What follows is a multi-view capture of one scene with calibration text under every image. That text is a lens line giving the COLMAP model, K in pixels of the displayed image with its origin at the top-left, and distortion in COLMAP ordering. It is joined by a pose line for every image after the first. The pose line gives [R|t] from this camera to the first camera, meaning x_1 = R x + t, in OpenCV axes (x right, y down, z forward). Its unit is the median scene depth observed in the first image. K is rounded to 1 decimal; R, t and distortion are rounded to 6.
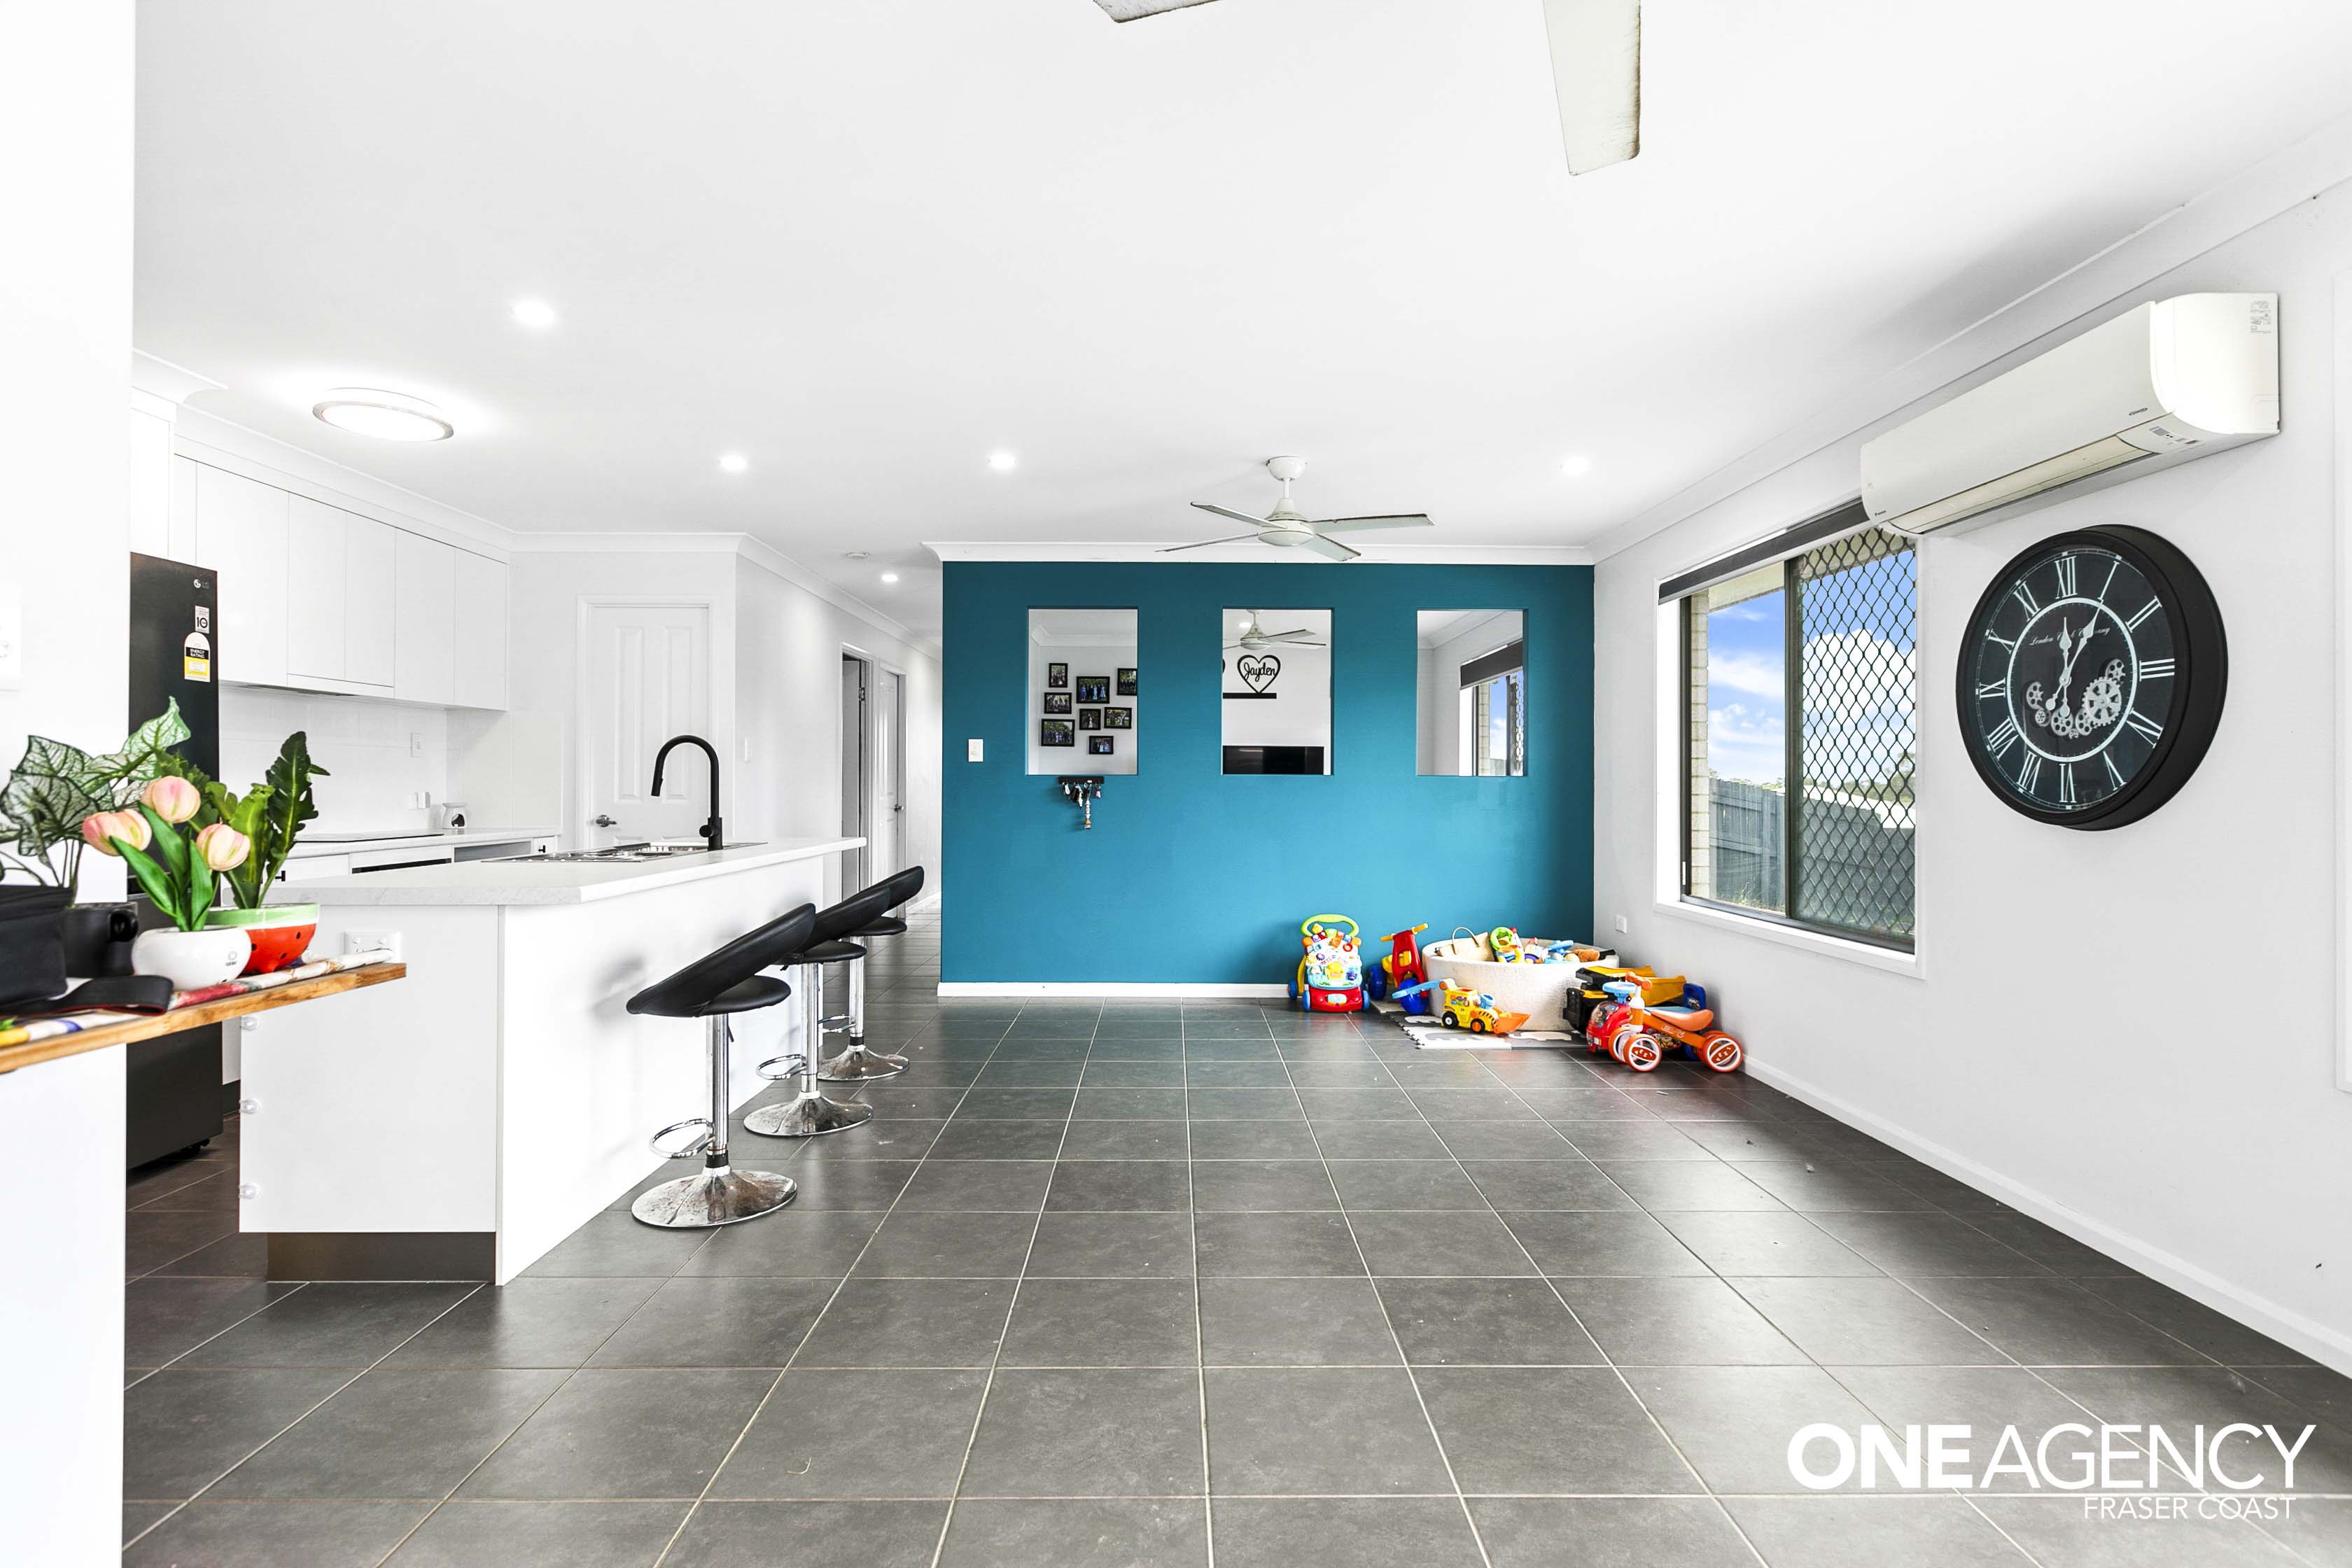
lens RADIAL K [[1090.2, 0, 1166.6], [0, 1090.2, 777.8], [0, 0, 1]] dist [-0.007126, 0.000040]
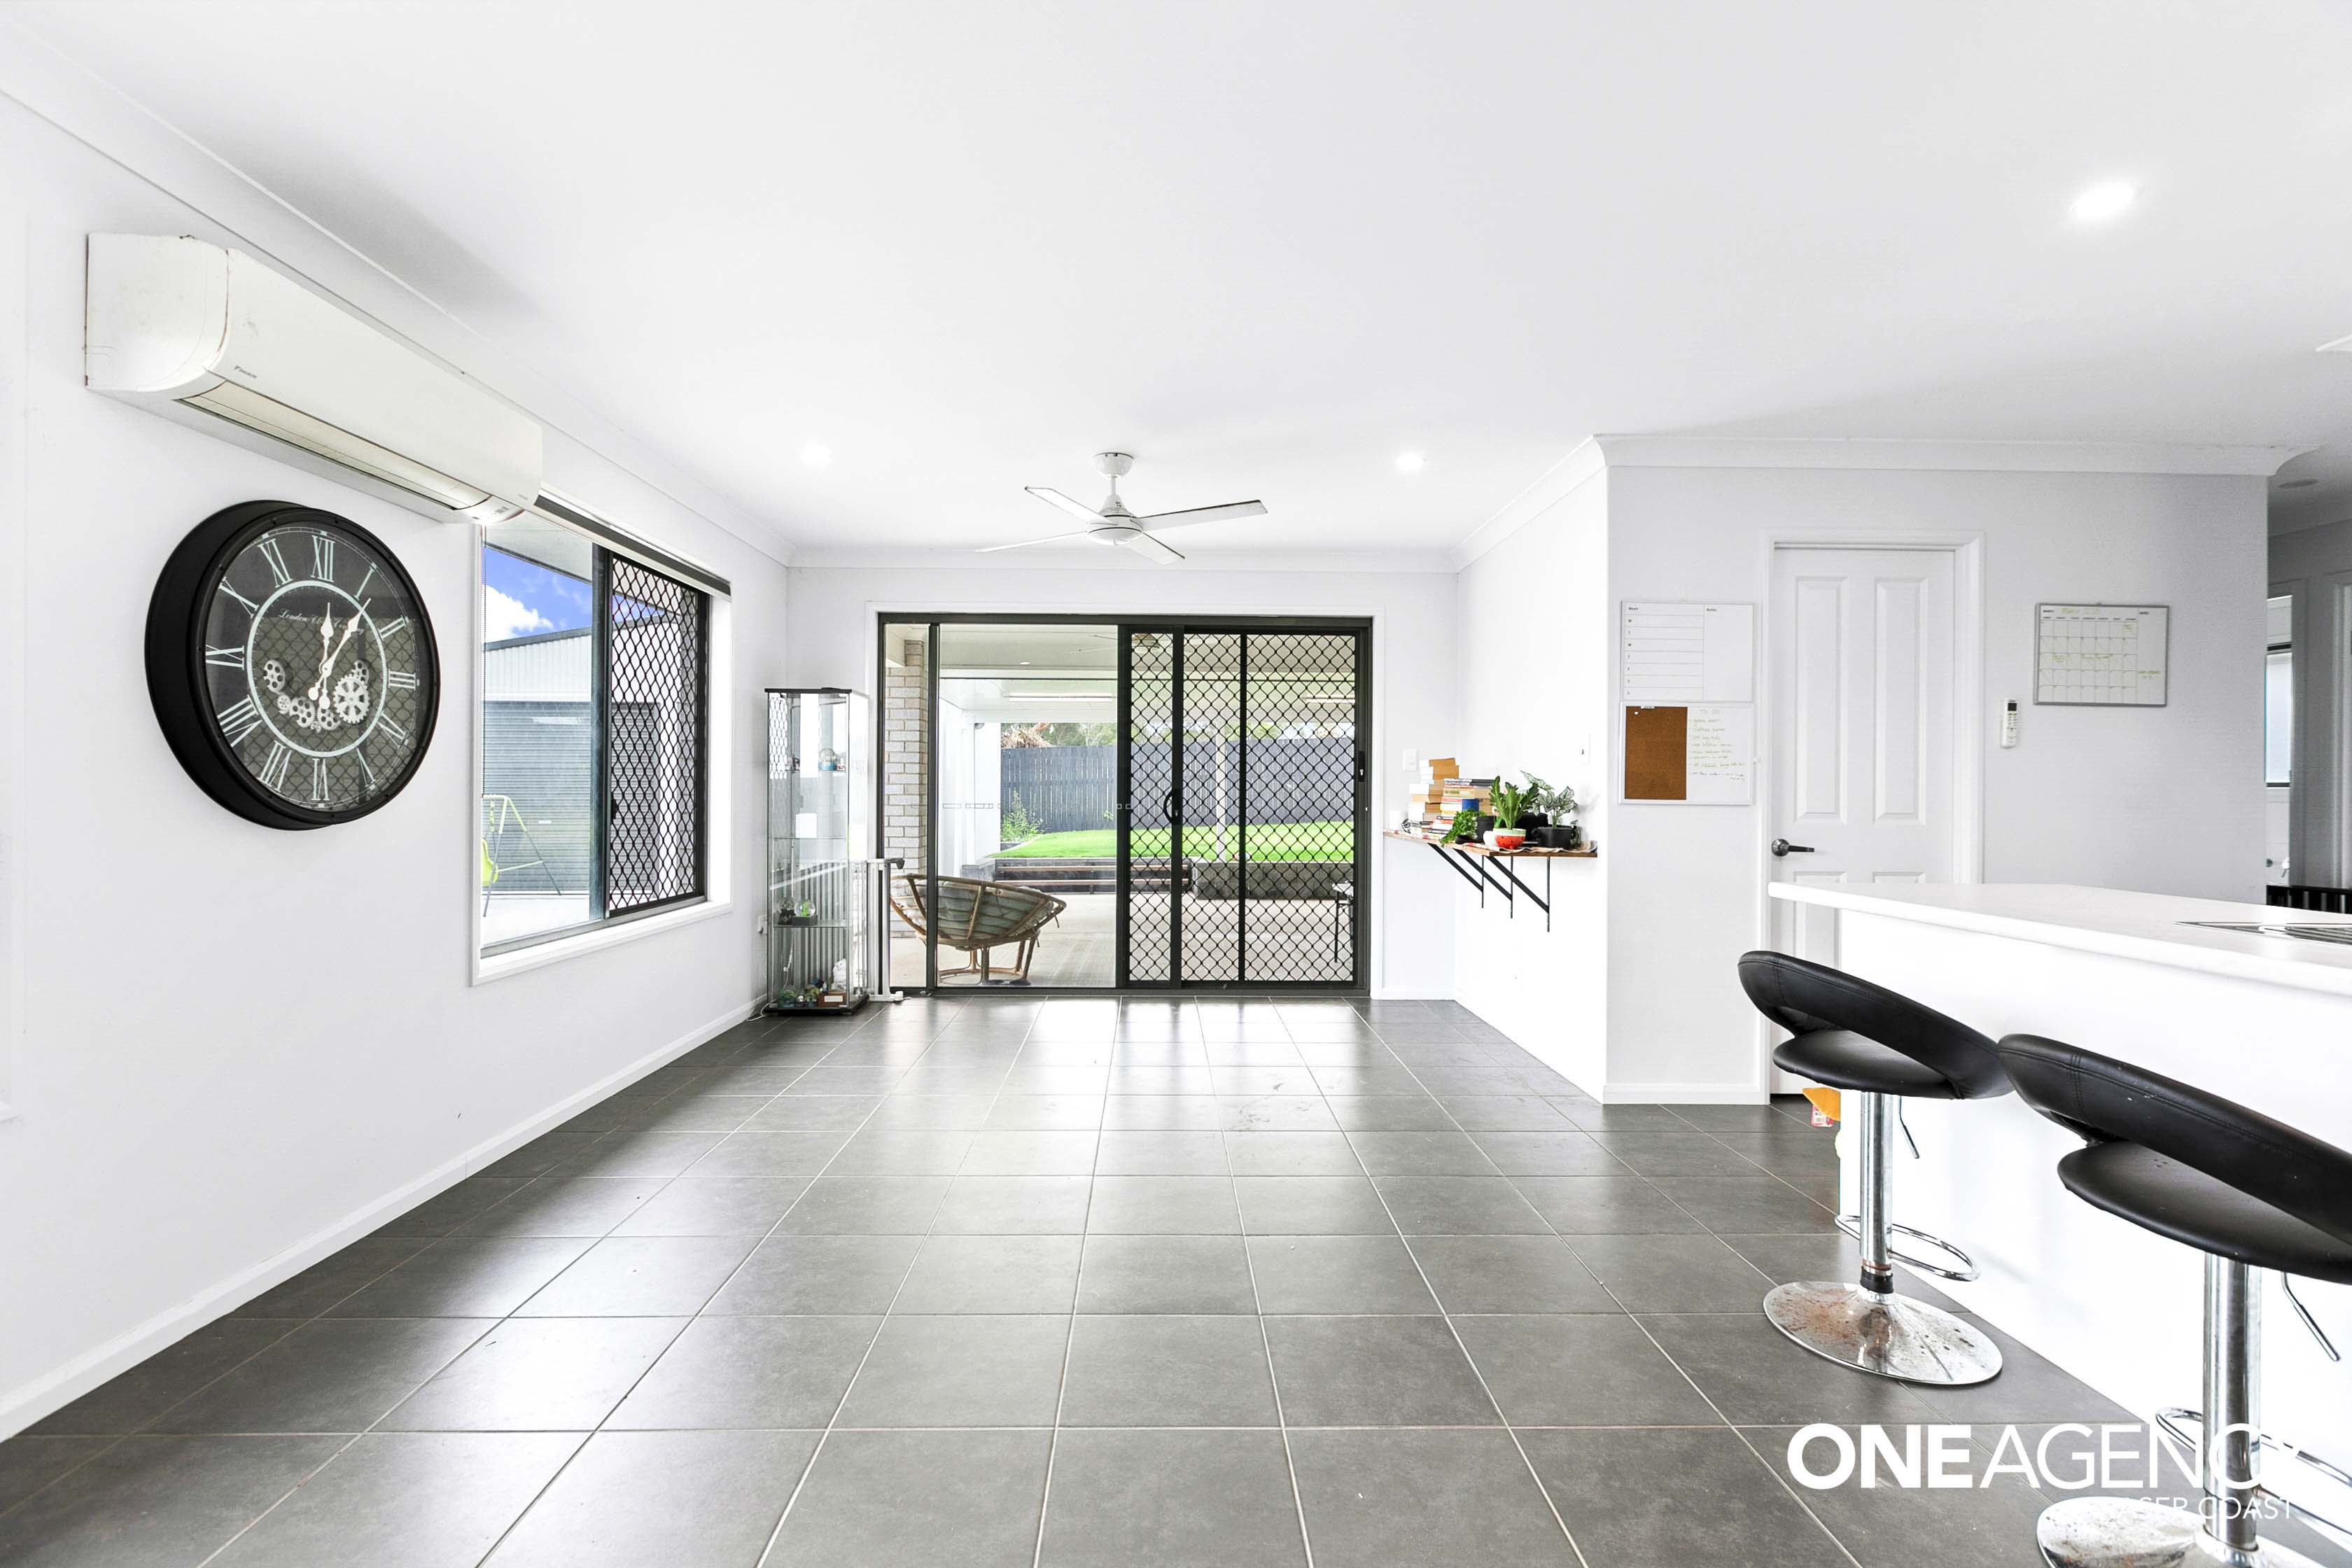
lens RADIAL K [[1028.5, 0, 1154.2], [0, 1028.5, 788.7], [0, 0, 1]] dist [0.001886, 0.000047]
pose [[-0.999910, -0.008801, -0.010162, 0.113192], [-0.008753, 0.999950, -0.004748, 0.010030], [0.010203, -0.004659, -0.999937, 1.770309]]
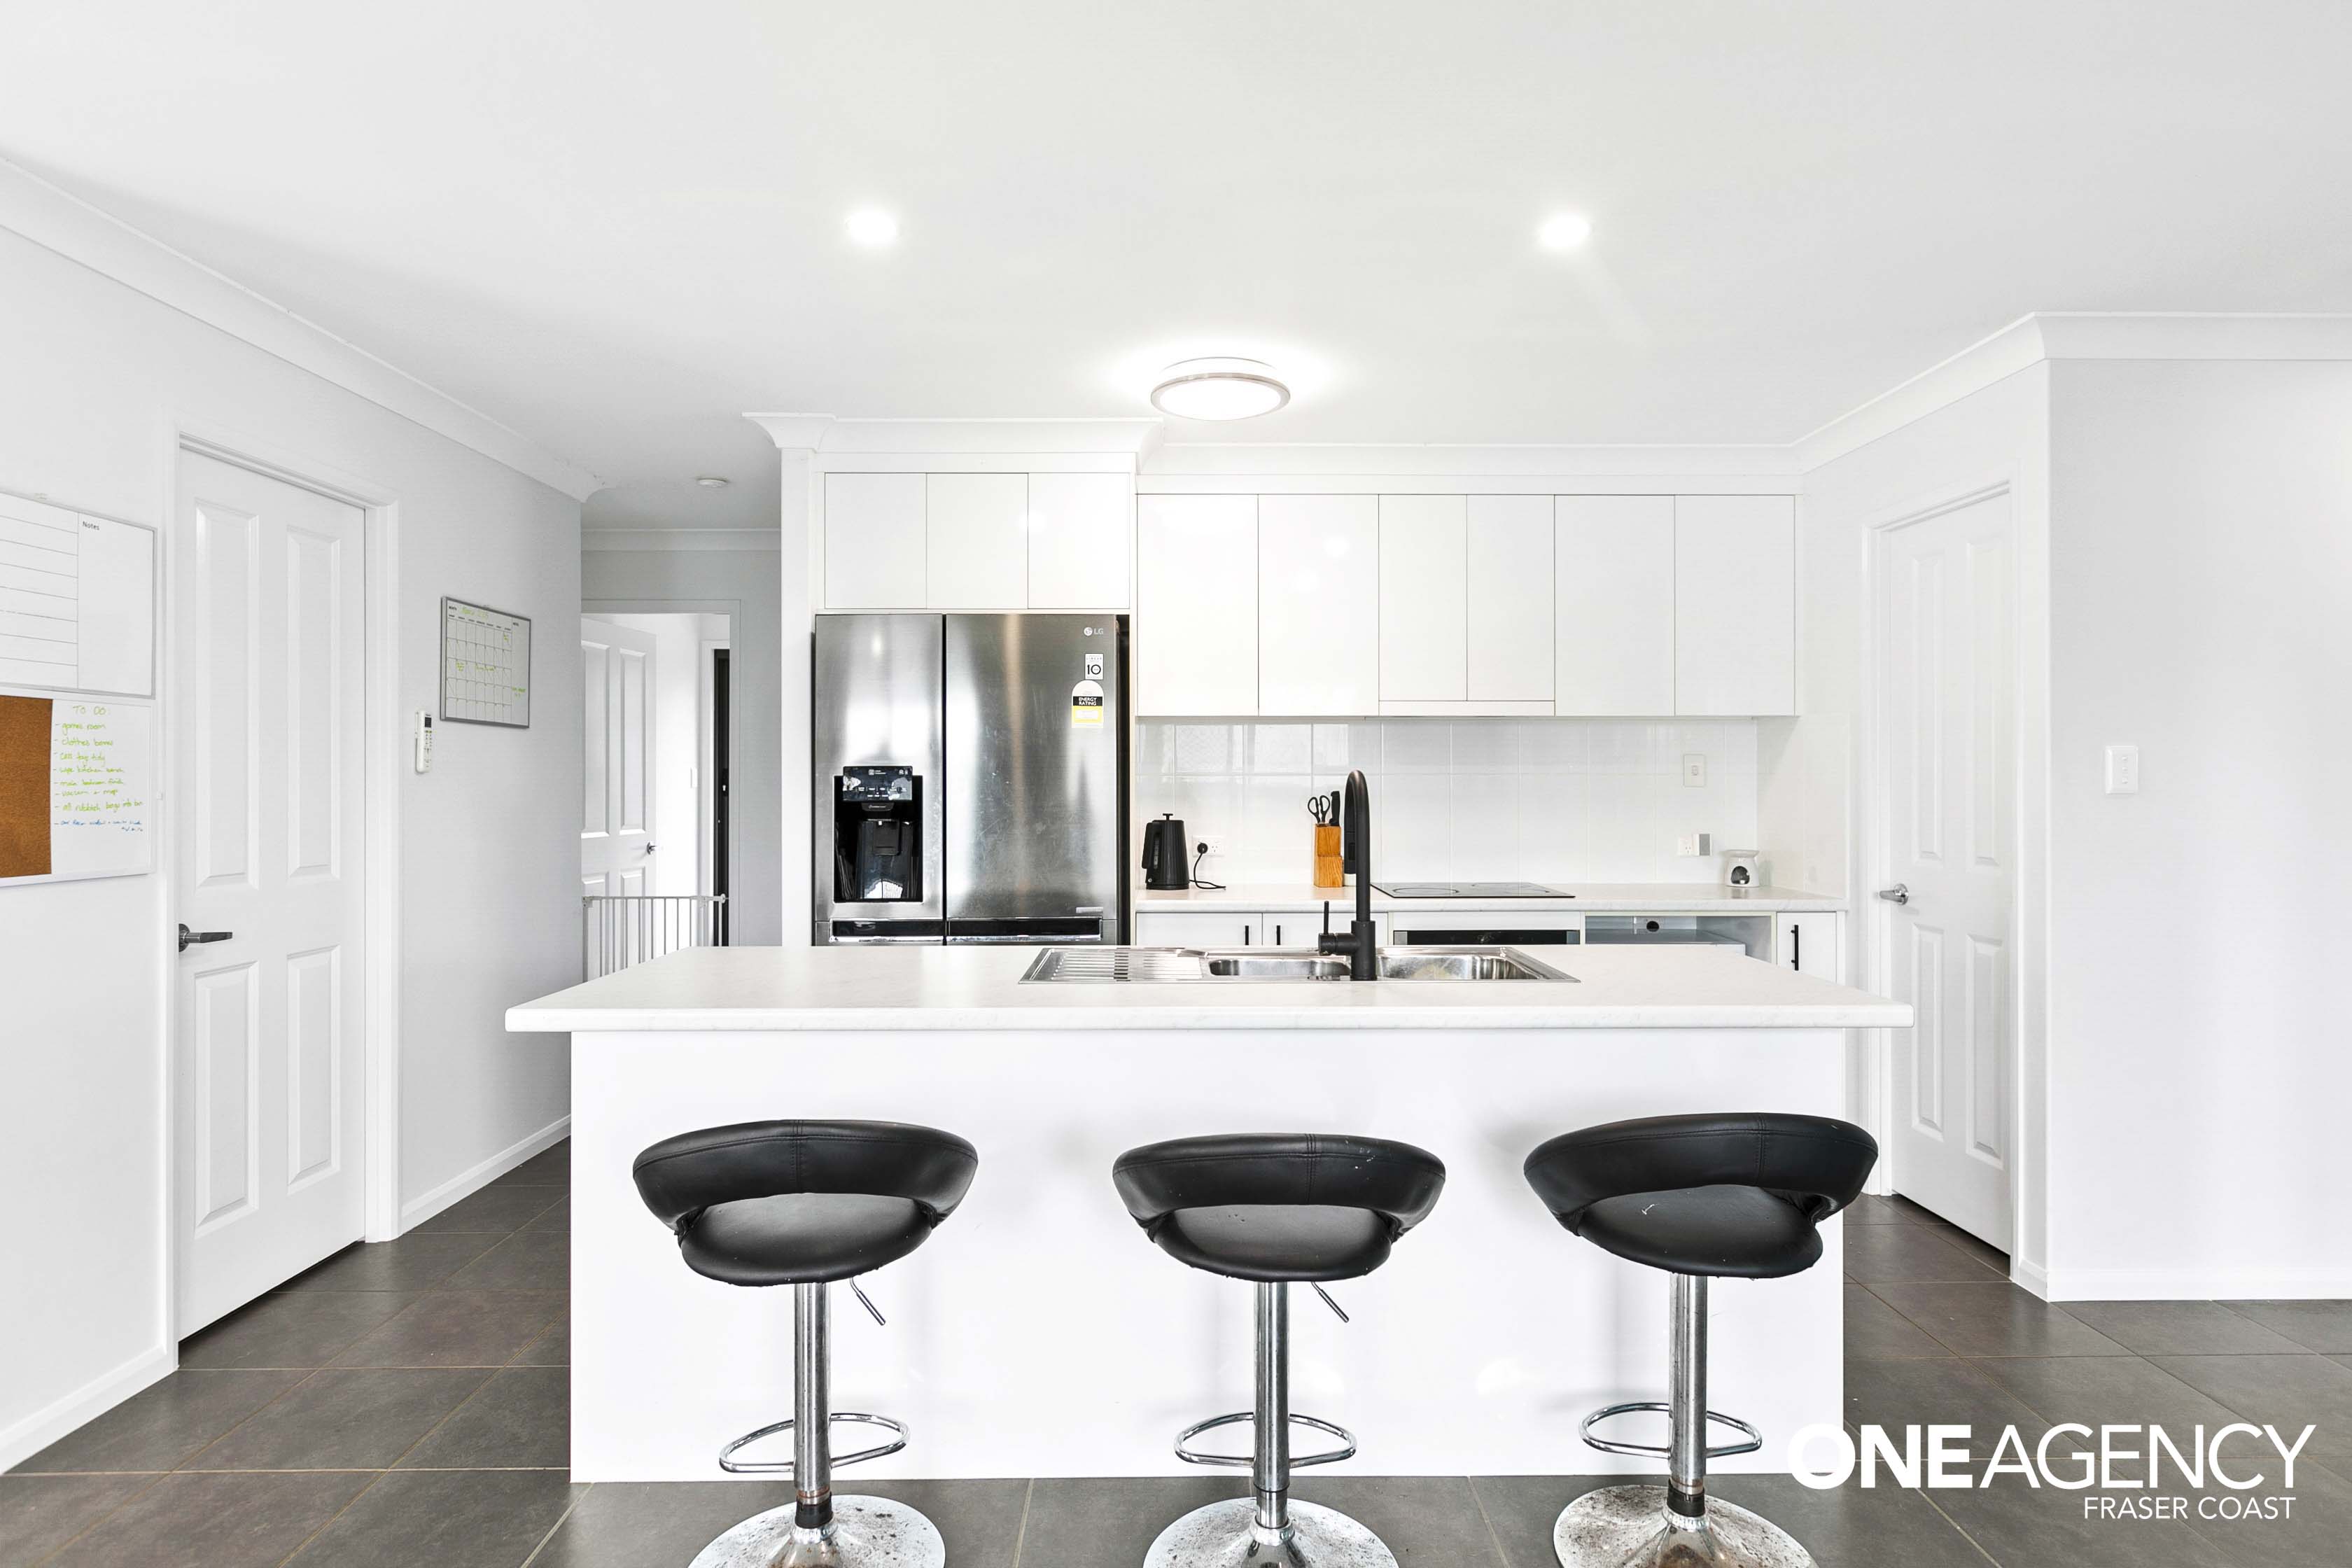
lens RADIAL K [[1221.3, 0, 1212.2], [0, 1221.3, 780.0], [0, 0, 1]] dist [0.003034, 0.000961]
pose [[0.016387, -0.001799, -0.999864, 0.265459], [0.005436, 0.999984, -0.001710, -0.045246], [0.999851, -0.005407, 0.016397, 1.244285]]
